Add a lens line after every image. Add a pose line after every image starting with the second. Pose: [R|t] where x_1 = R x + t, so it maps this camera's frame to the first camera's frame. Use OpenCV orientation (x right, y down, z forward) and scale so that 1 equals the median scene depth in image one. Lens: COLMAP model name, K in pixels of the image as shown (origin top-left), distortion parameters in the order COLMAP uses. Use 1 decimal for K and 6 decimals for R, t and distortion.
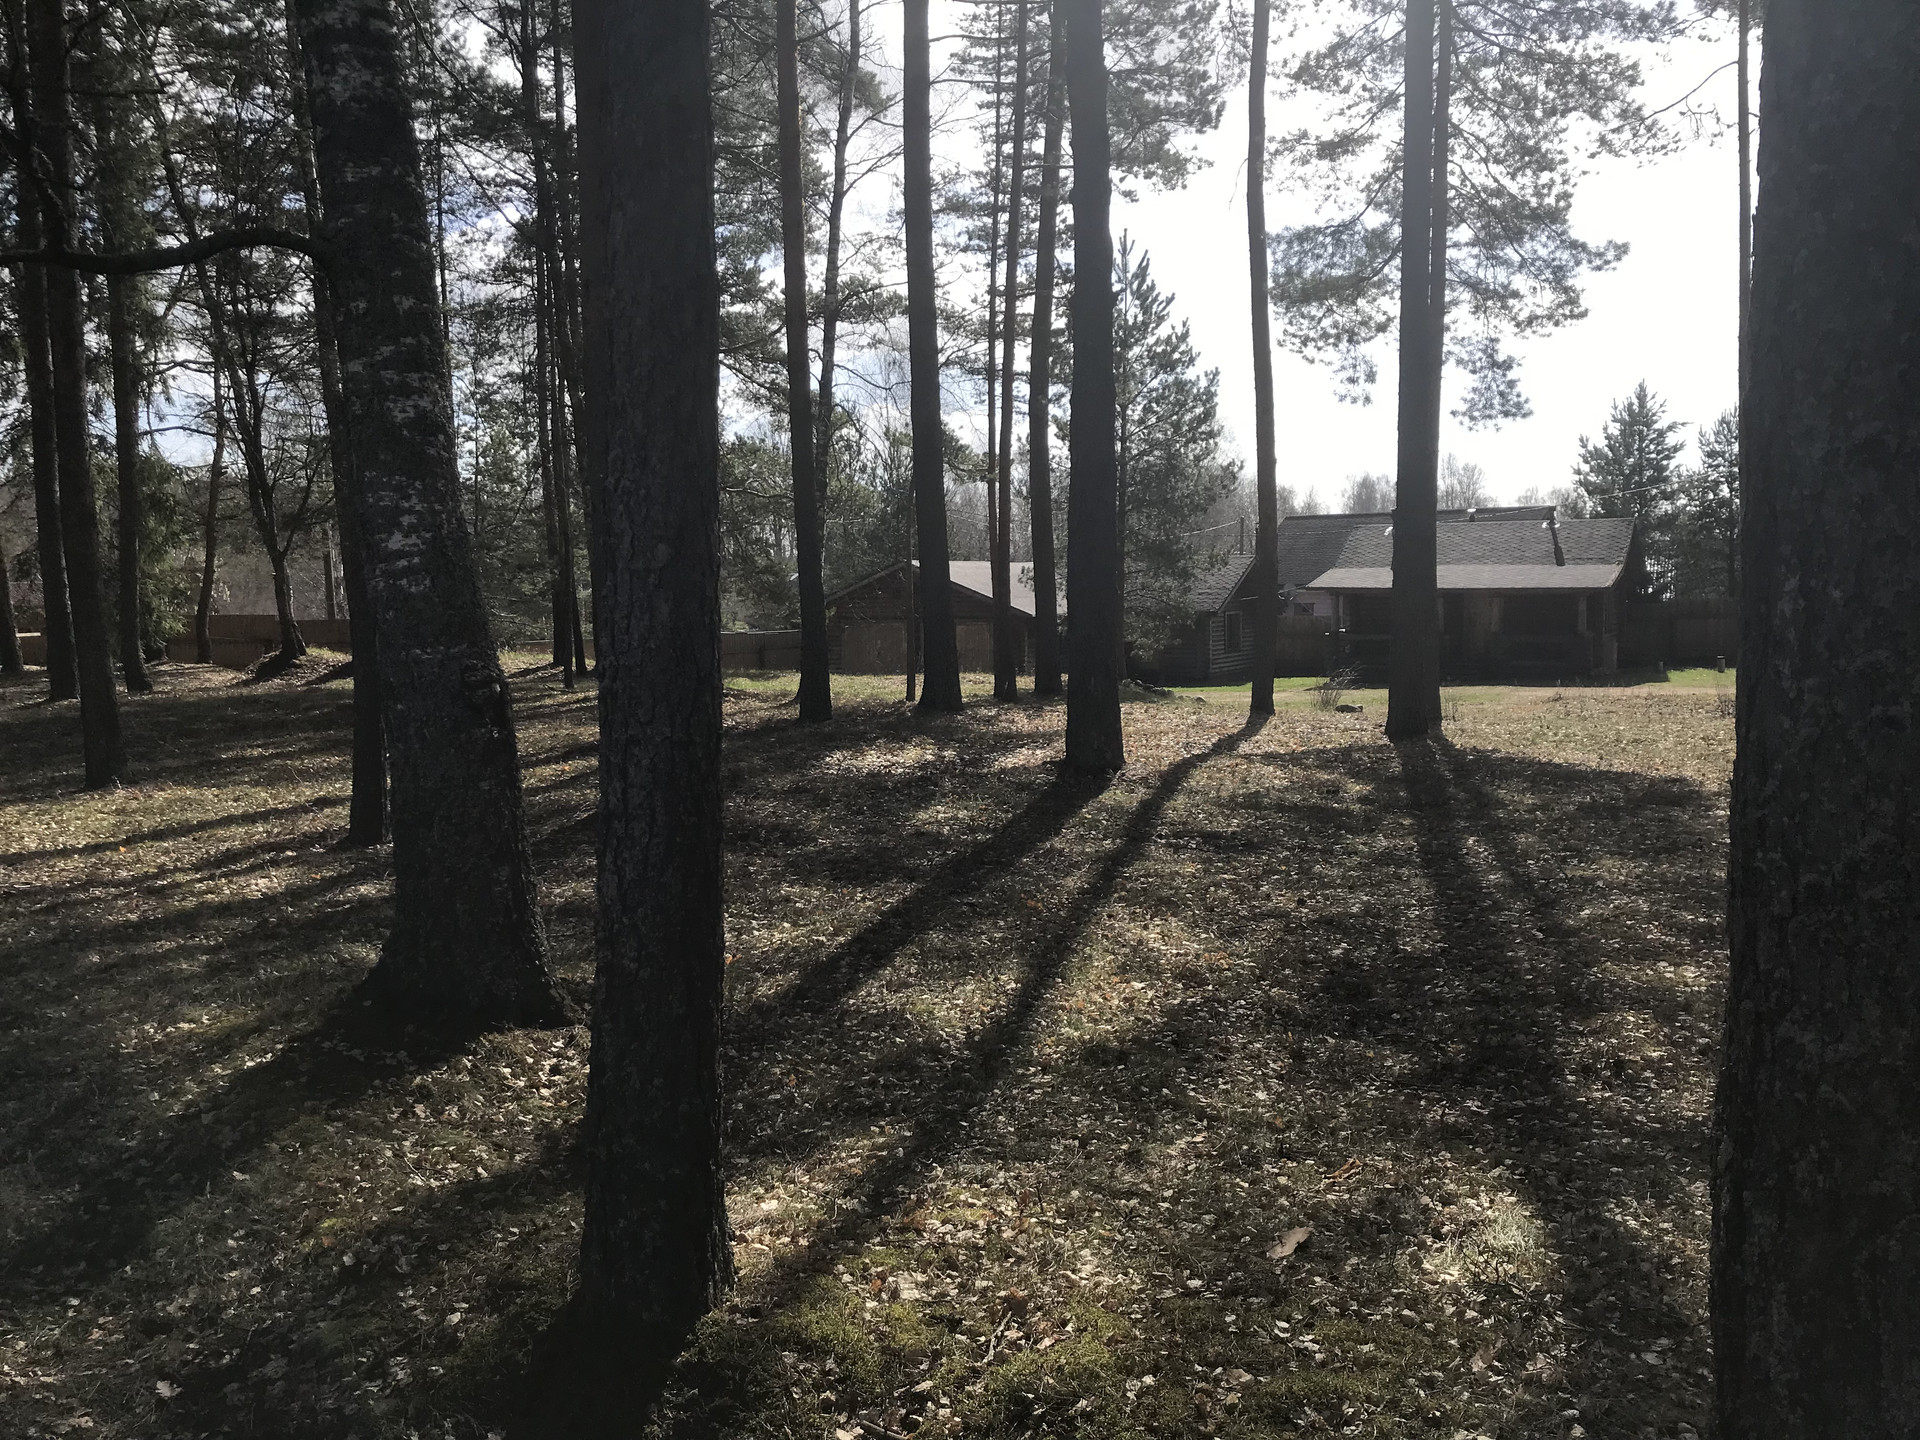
lens RADIAL K [[1572.2, 0, 958.6], [0, 1572.2, 719.8], [0, 0, 1]] dist [0.036137, -0.037492]
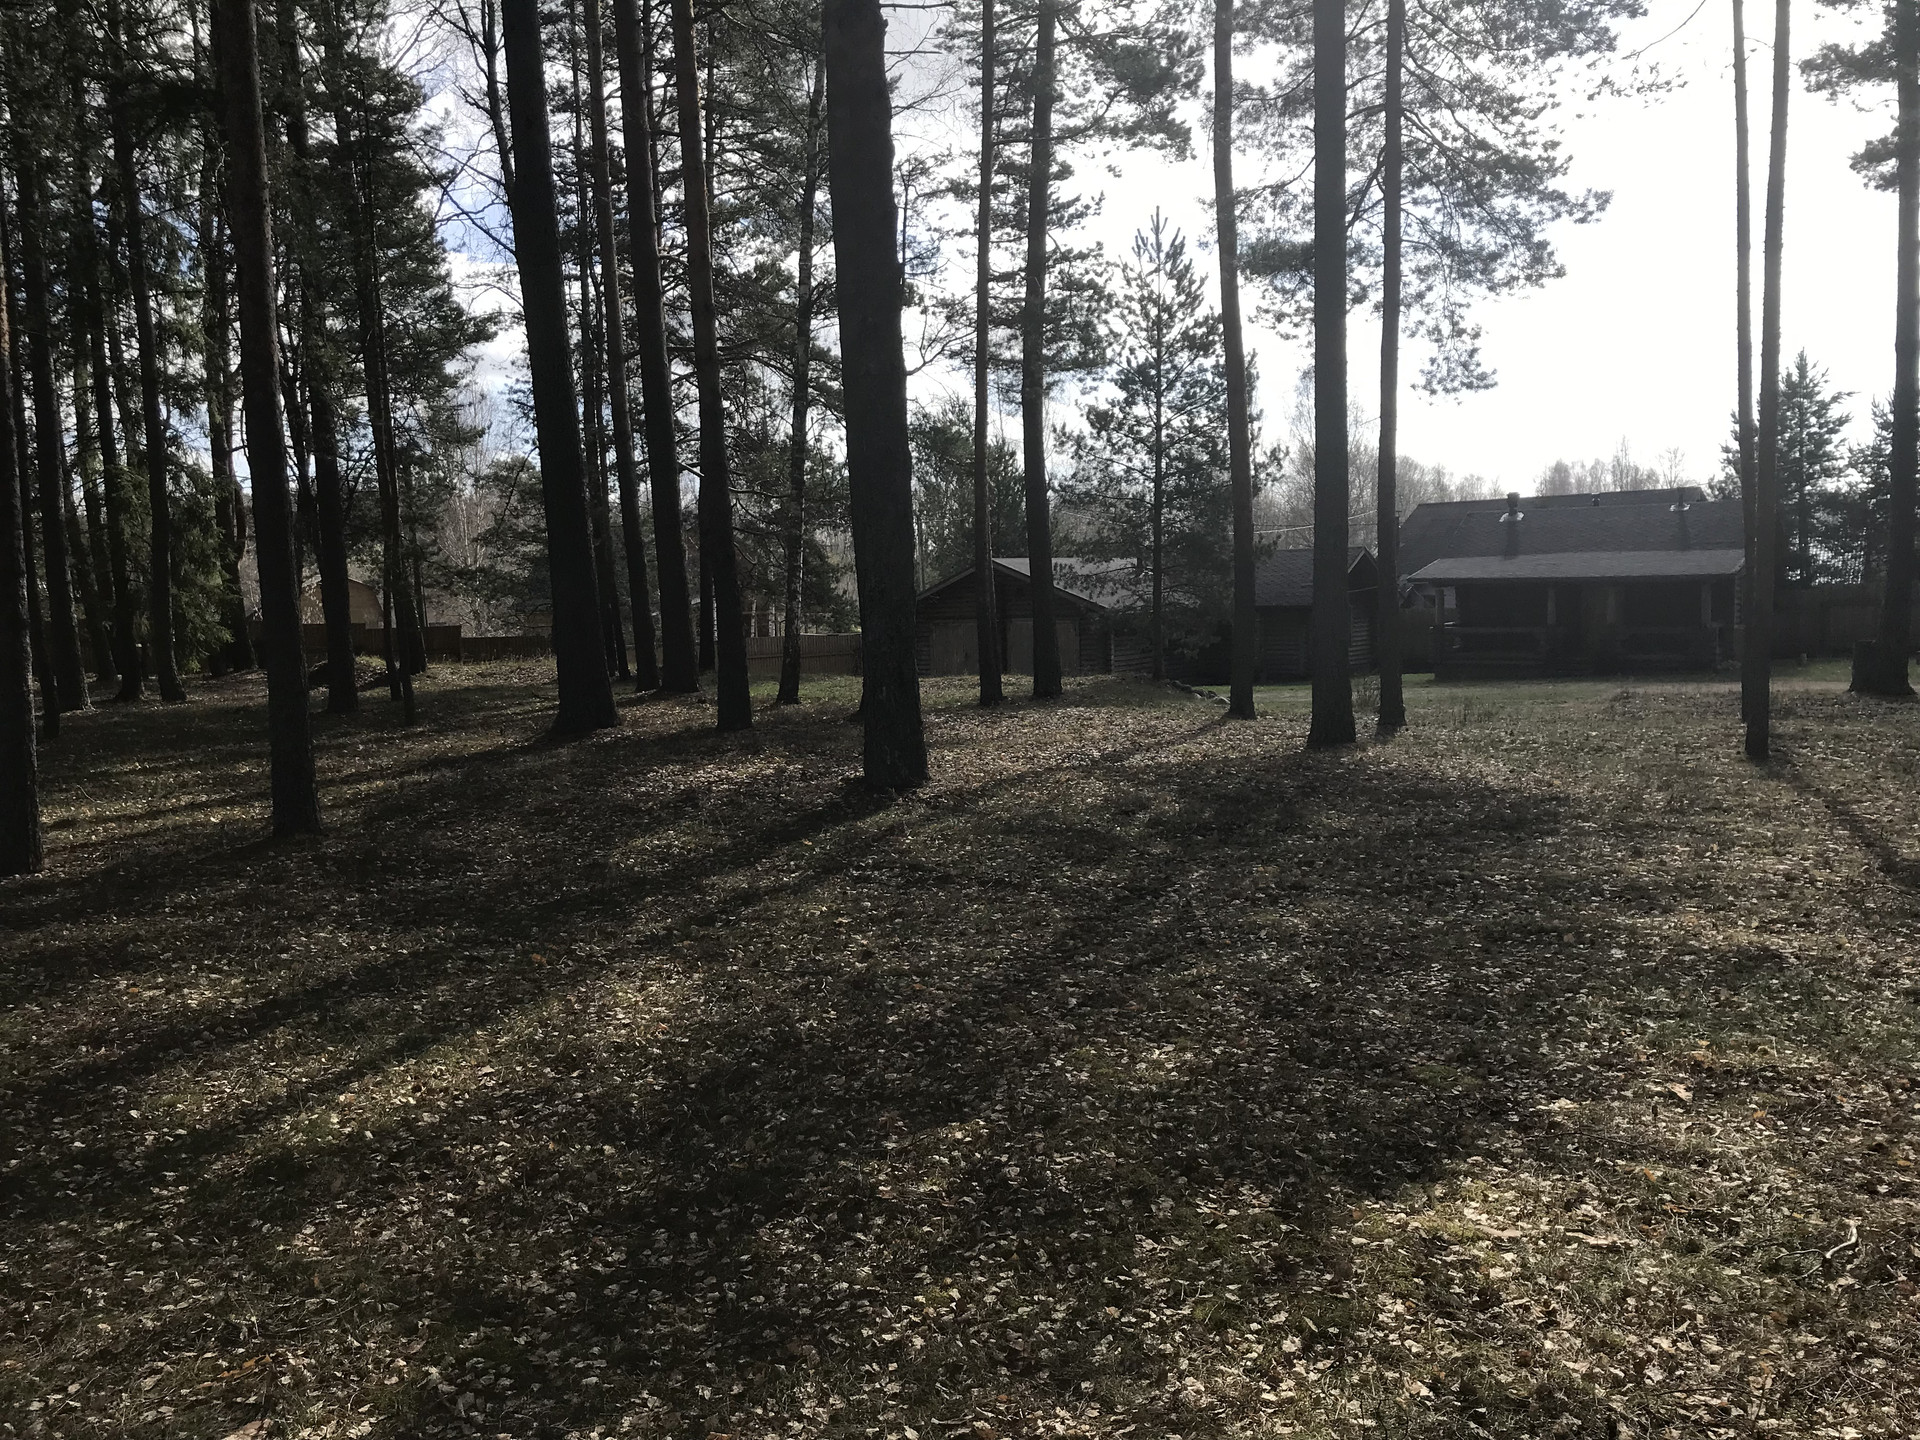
lens RADIAL K [[1572.2, 0, 960.9], [0, 1572.2, 718.6], [0, 0, 1]] dist [0.036137, -0.037492]
pose [[0.993148, -0.007407, -0.116629, 0.140712], [0.007452, 0.999972, -0.000049, -0.004851], [0.116626, -0.000820, 0.993176, 0.059704]]
